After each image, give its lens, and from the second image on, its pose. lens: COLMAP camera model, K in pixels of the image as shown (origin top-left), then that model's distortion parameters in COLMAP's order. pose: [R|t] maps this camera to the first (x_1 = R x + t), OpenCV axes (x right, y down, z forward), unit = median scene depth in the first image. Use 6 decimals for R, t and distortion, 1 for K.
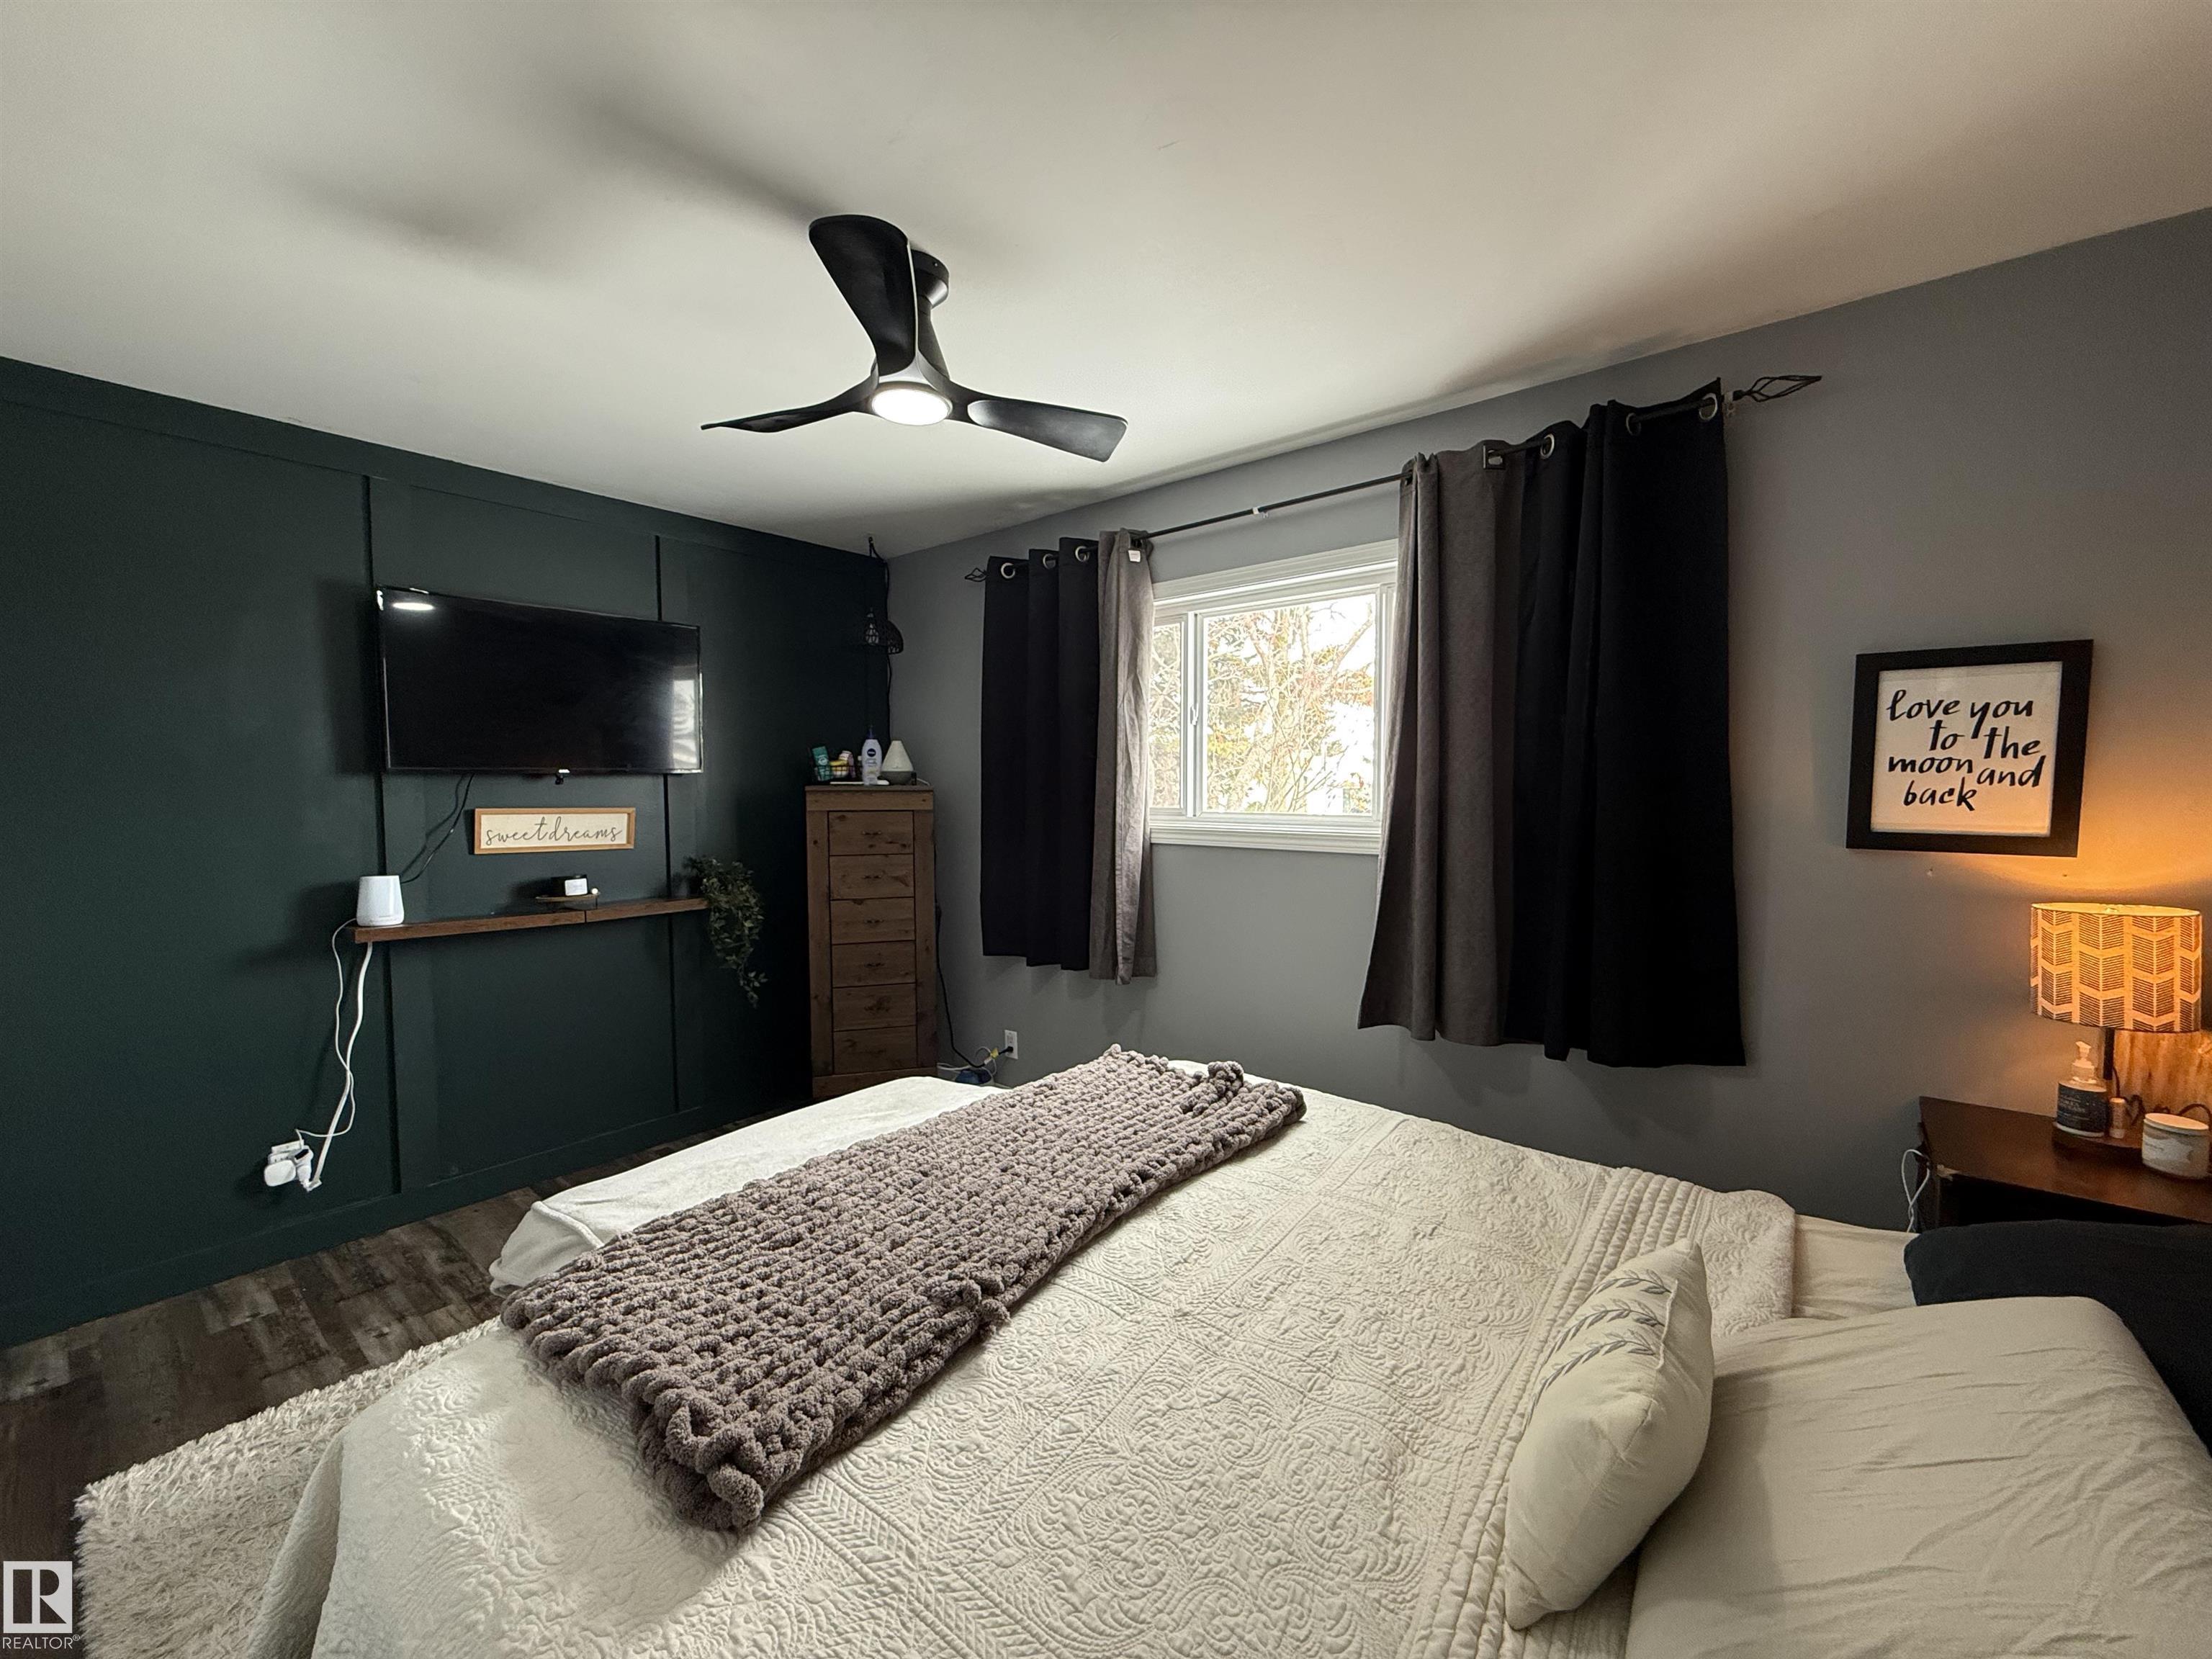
lens RADIAL K [[879.5, 0, 1100.8], [0, 879.5, 826.7], [0, 0, 1]] dist [0.000351, -0.000270]
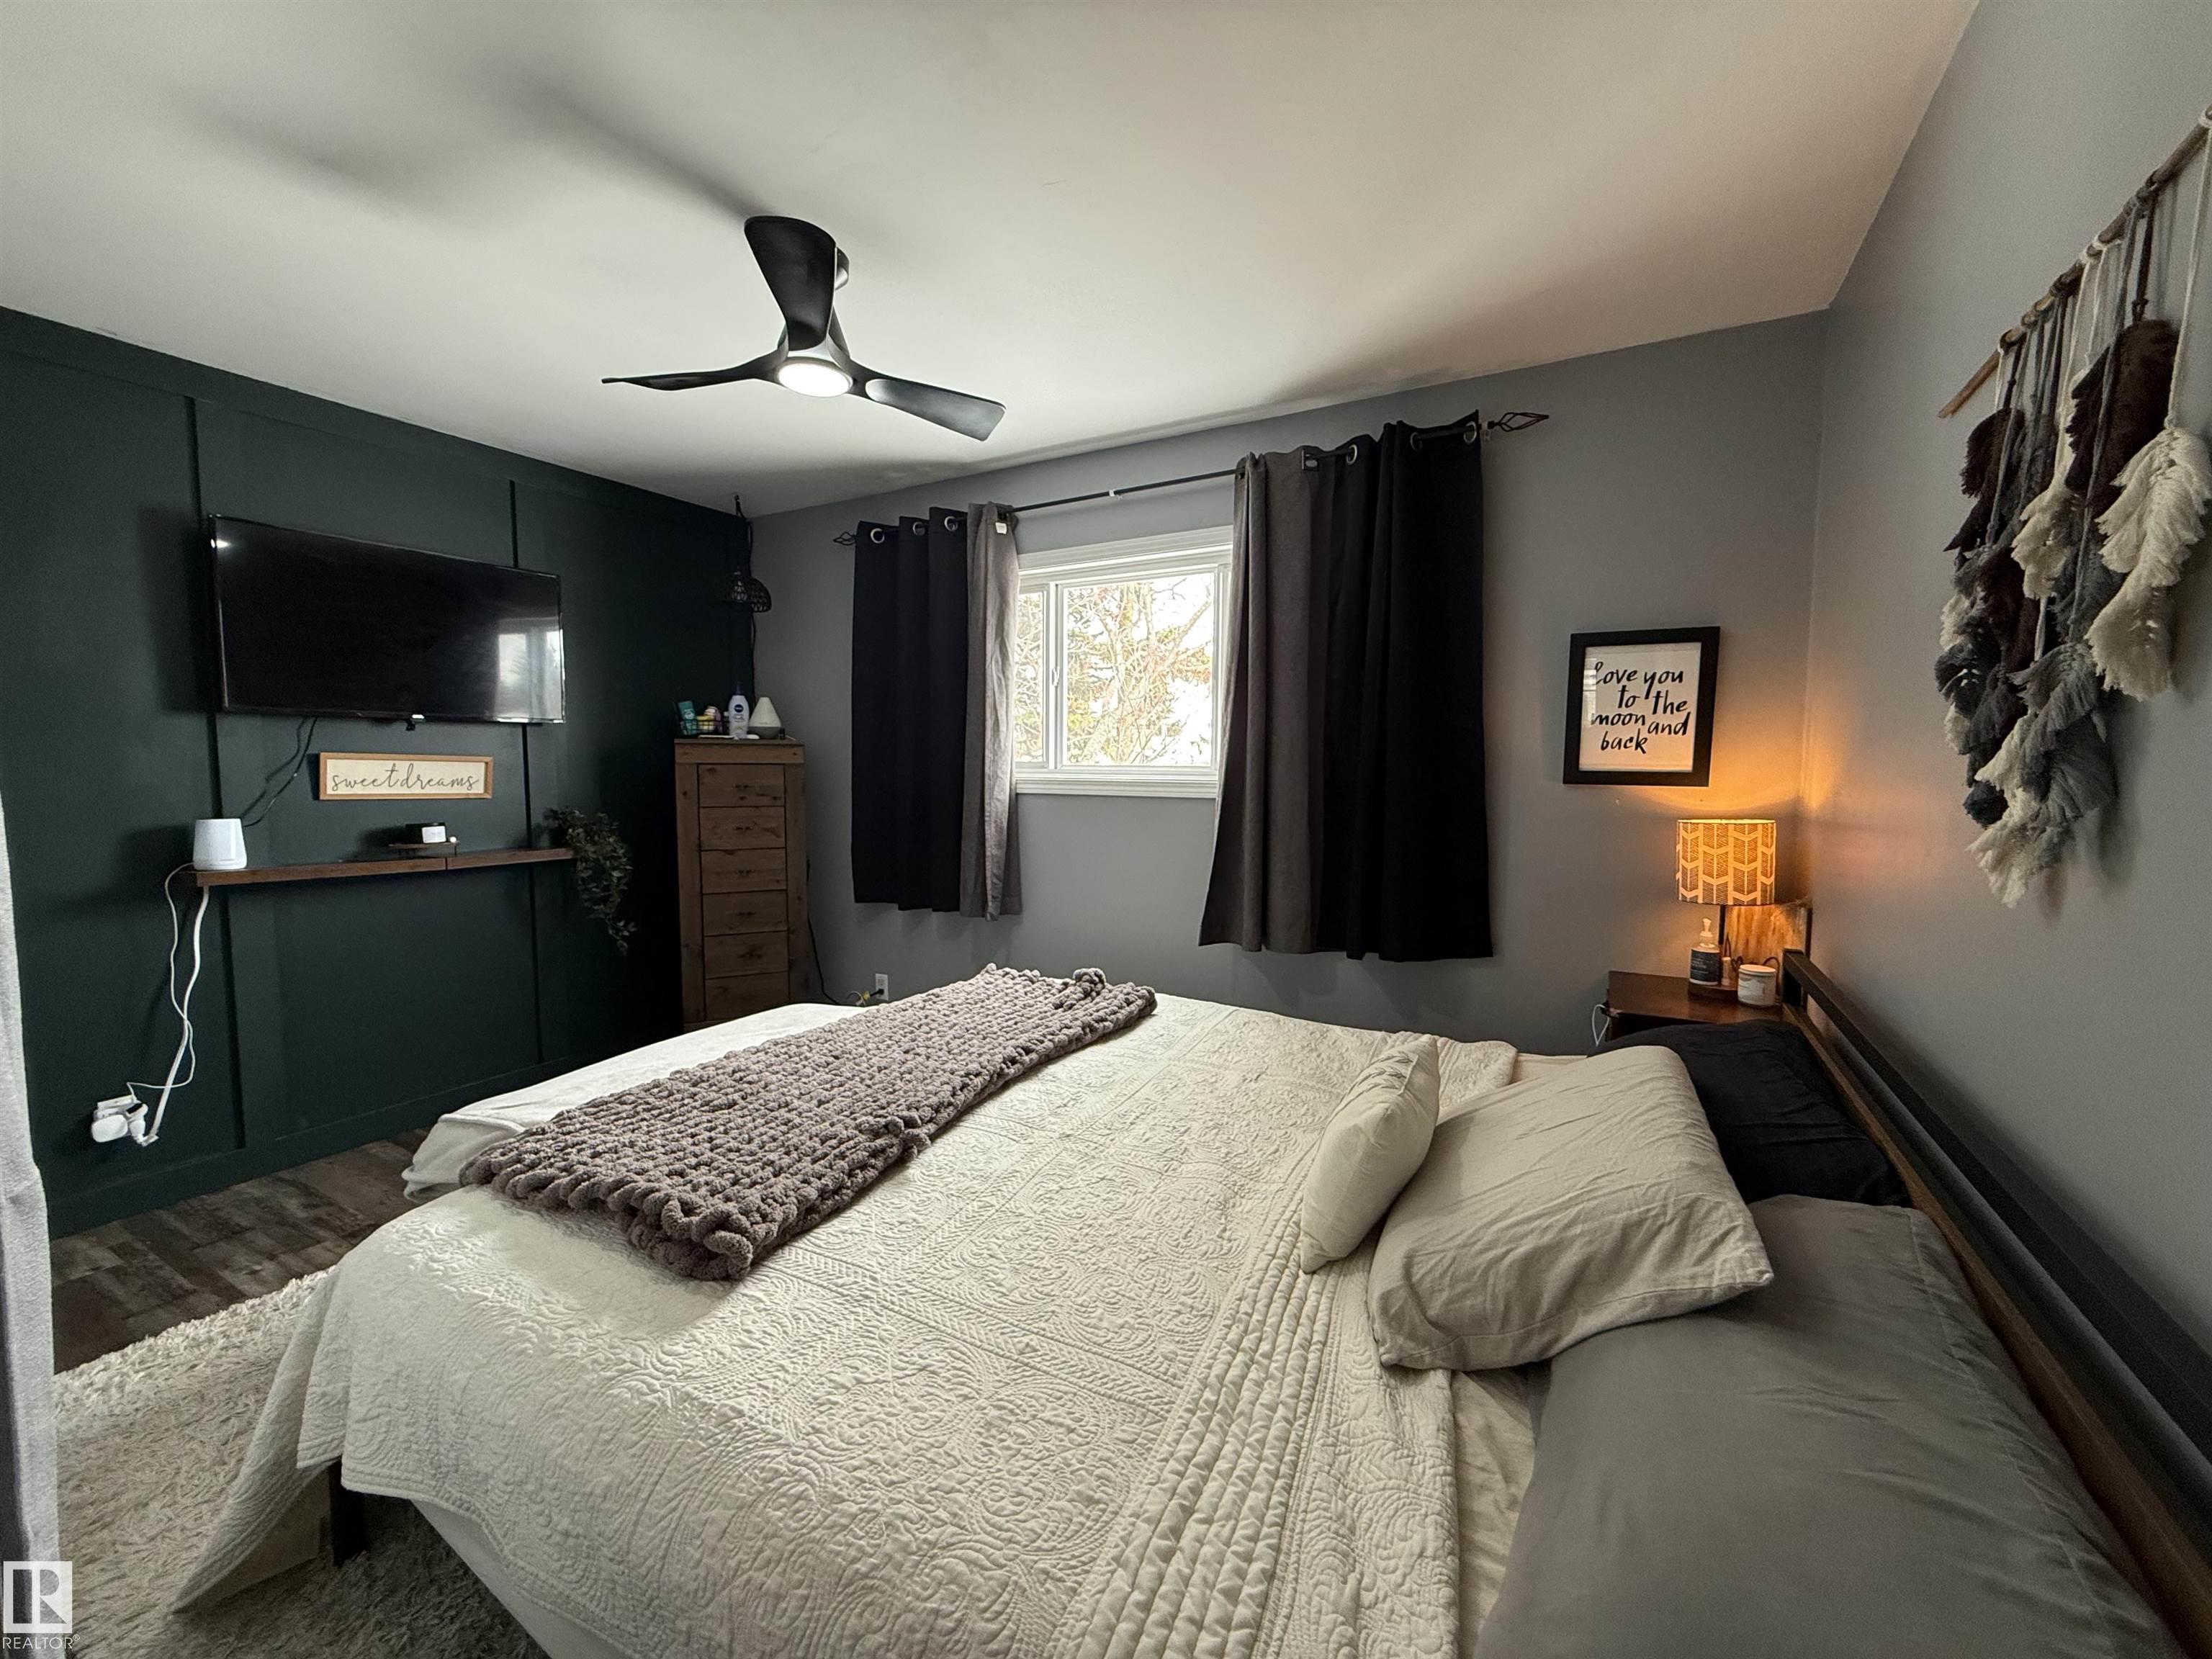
lens RADIAL K [[879.5, 0, 1100.8], [0, 879.5, 826.7], [0, 0, 1]] dist [0.000351, -0.000270]
pose [[0.984356, -0.004208, 0.176138, -0.052790], [0.000235, 0.999745, 0.022572, 0.058364], [-0.176188, -0.022178, 0.984107, -0.159009]]
